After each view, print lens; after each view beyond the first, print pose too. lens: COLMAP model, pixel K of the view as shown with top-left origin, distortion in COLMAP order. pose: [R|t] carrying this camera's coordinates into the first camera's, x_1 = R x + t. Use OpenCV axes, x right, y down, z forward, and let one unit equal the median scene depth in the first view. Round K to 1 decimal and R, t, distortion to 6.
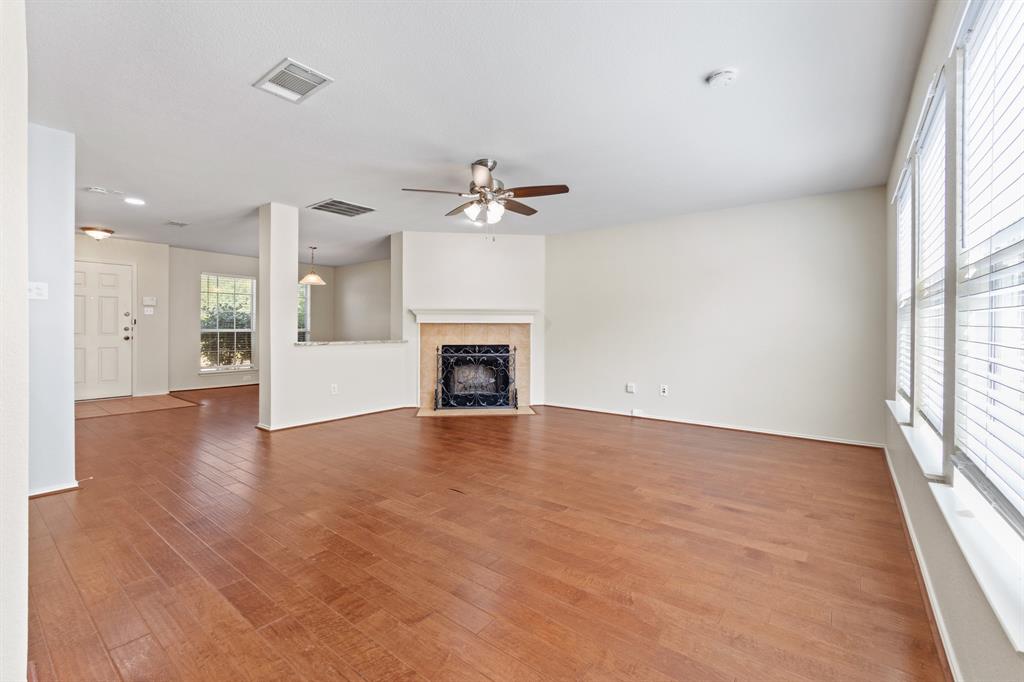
lens RADIAL K [[437.6, 0, 512.9], [0, 437.6, 334.1], [0, 0, 1]] dist [-0.007725, -0.000298]
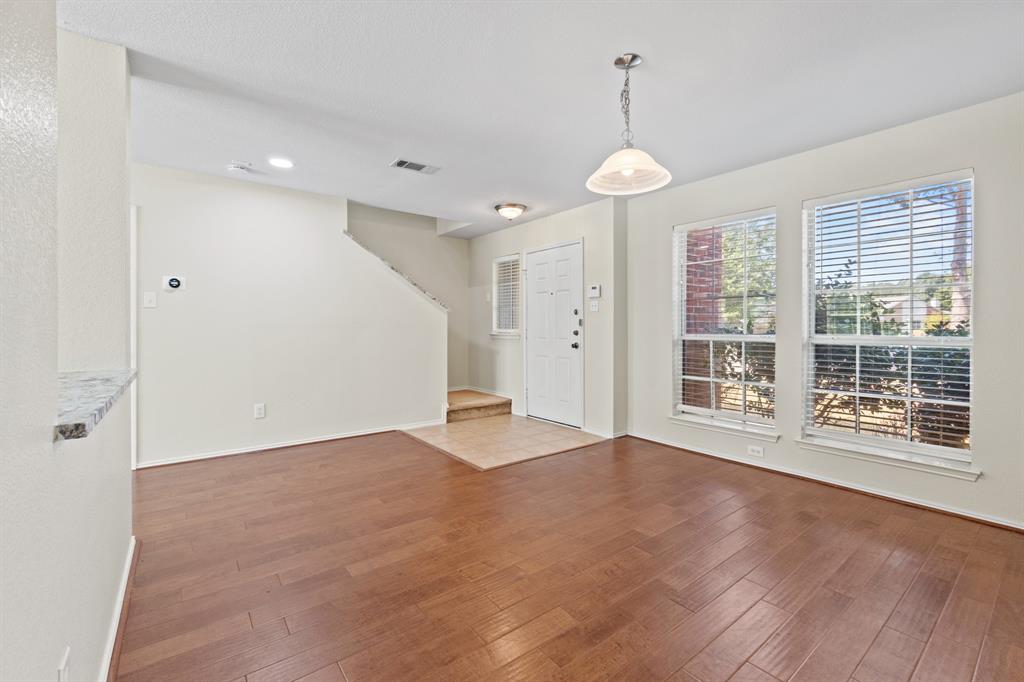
lens RADIAL K [[437.6, 0, 515.7], [0, 437.6, 341.3], [0, 0, 1]] dist [-0.007725, -0.000298]
pose [[-0.252856, 0.014140, -0.967400, -0.173802], [-0.012961, 0.999754, 0.018000, -0.009565], [0.967417, 0.017090, -0.252611, 1.085255]]
